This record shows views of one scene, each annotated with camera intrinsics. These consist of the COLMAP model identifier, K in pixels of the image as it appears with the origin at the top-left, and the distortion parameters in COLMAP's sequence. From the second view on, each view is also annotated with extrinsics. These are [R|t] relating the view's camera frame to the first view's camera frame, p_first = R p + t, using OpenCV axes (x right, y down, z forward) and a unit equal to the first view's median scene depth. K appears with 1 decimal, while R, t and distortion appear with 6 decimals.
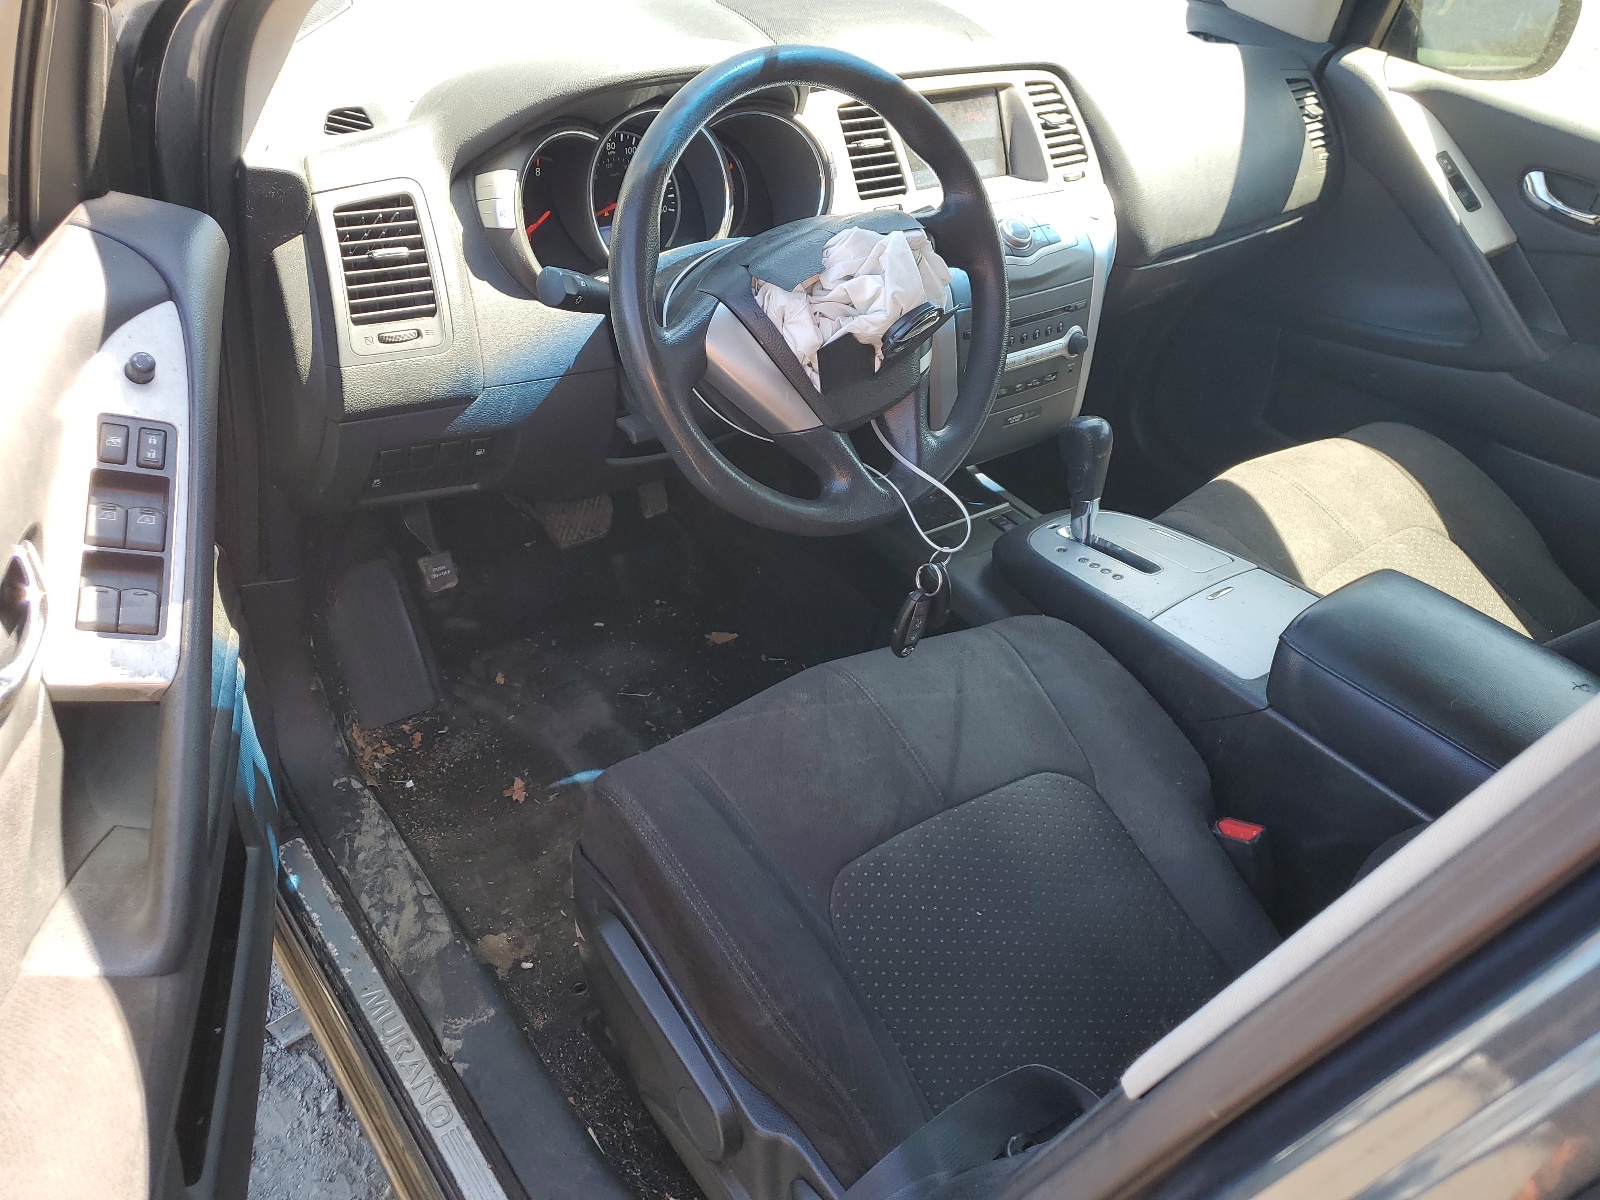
lens RADIAL K [[1210.4, 0, 799.9], [0, 1210.4, 578.5], [0, 0, 1]] dist [-0.001640, -0.004822]
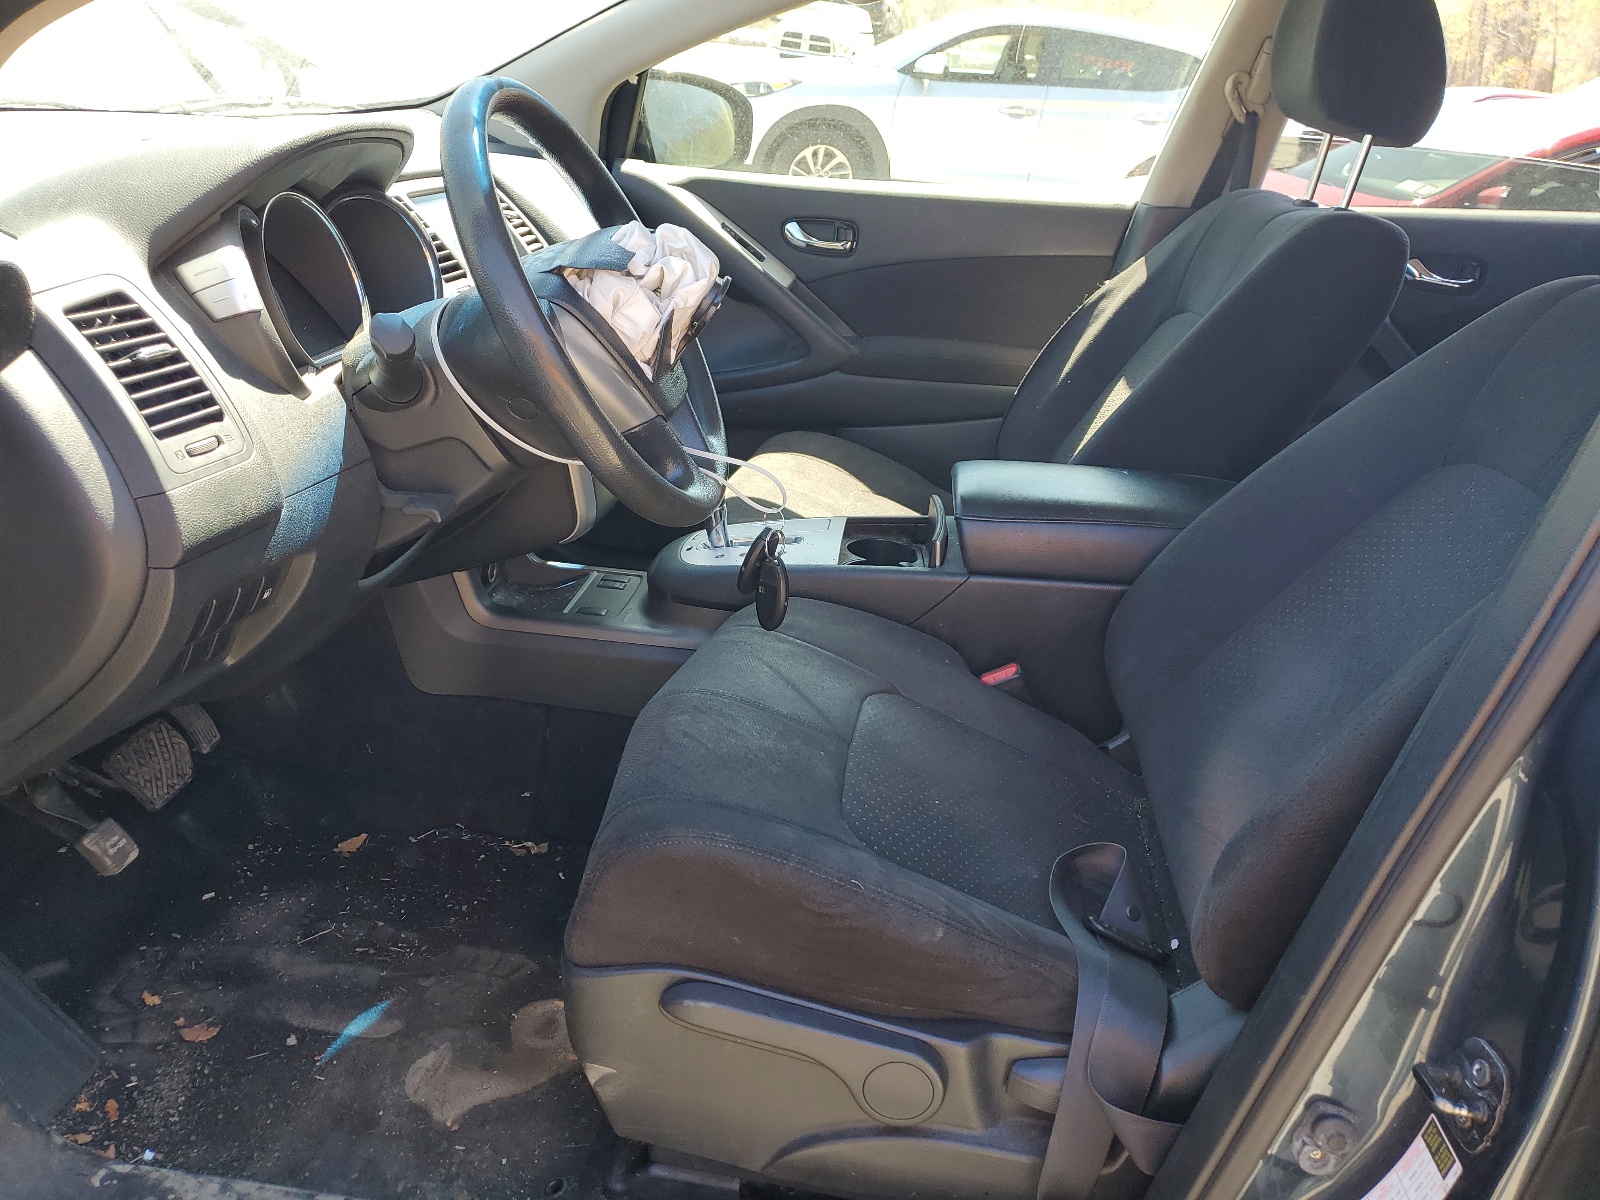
lens RADIAL K [[1213.9, 0, 800.0], [0, 1213.9, 600.0], [0, 0, 1]] dist [0.004526, 0.001781]
pose [[0.695916, -0.335250, 0.635065, -0.529755], [0.440147, 0.897887, -0.008328, 0.063777], [-0.567425, 0.285318, 0.772414, 0.159719]]
